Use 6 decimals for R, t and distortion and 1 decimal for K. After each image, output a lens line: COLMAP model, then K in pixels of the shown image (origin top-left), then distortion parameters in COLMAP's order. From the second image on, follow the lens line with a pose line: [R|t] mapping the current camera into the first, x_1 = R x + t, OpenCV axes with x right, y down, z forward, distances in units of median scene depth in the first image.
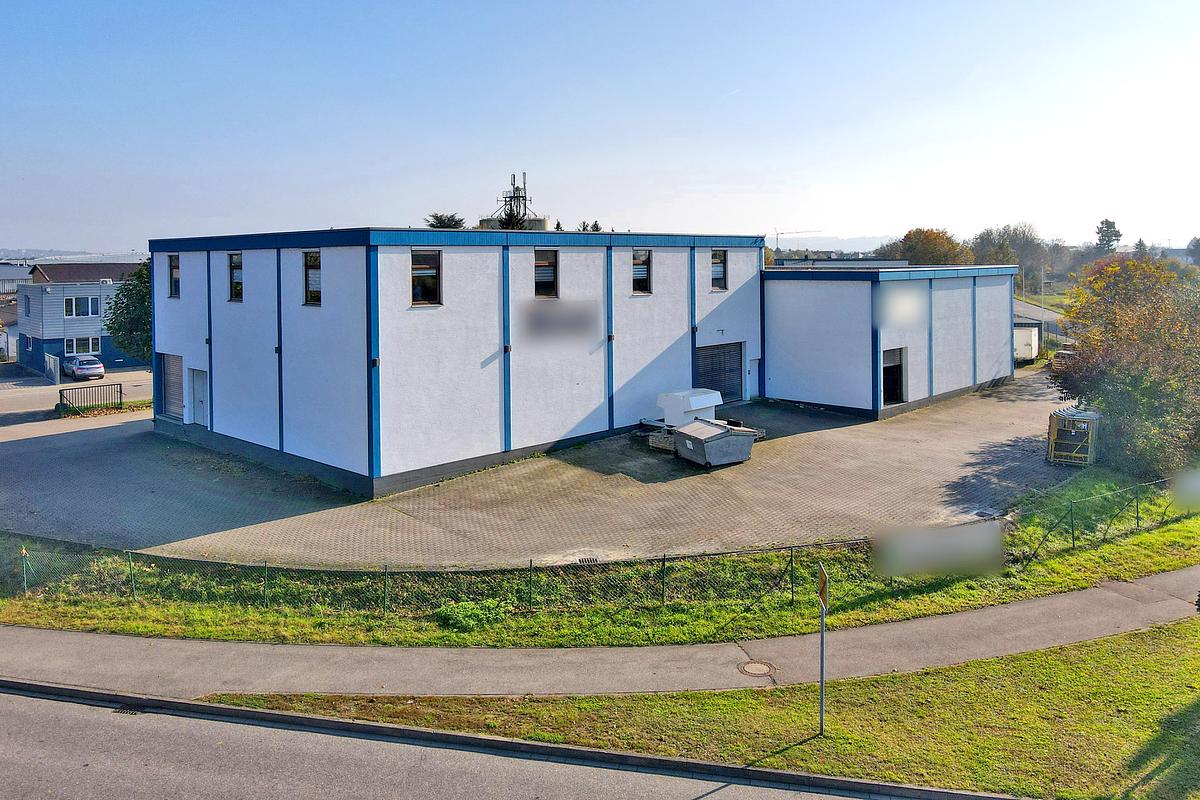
lens RADIAL K [[952.1, 0, 600.0], [0, 952.1, 400.0], [0, 0, 1]] dist [-0.005241, -0.002197]
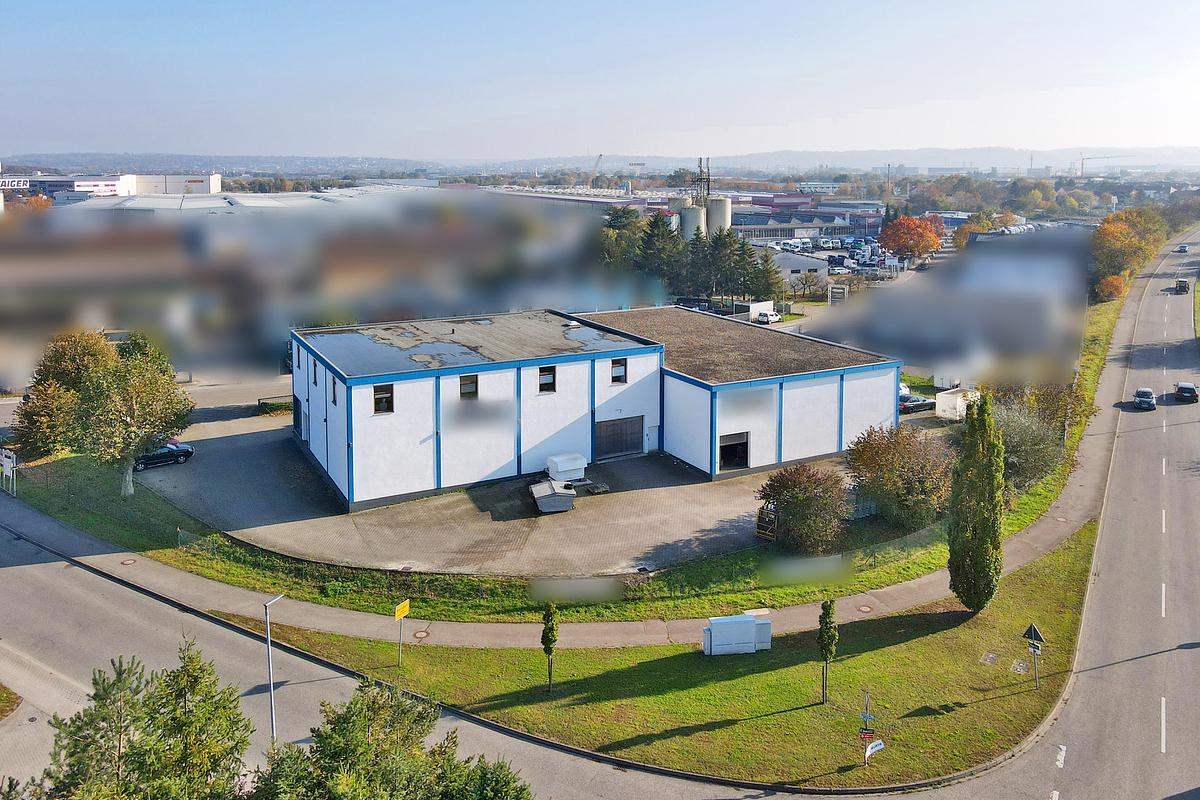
lens RADIAL K [[952.1, 0, 600.0], [0, 952.1, 400.0], [0, 0, 1]] dist [-0.005241, -0.002197]
pose [[0.953577, 0.096887, -0.285139, 0.687672], [-0.068386, 0.991764, 0.108290, -0.326062], [0.293283, -0.083763, 0.952349, -0.592654]]
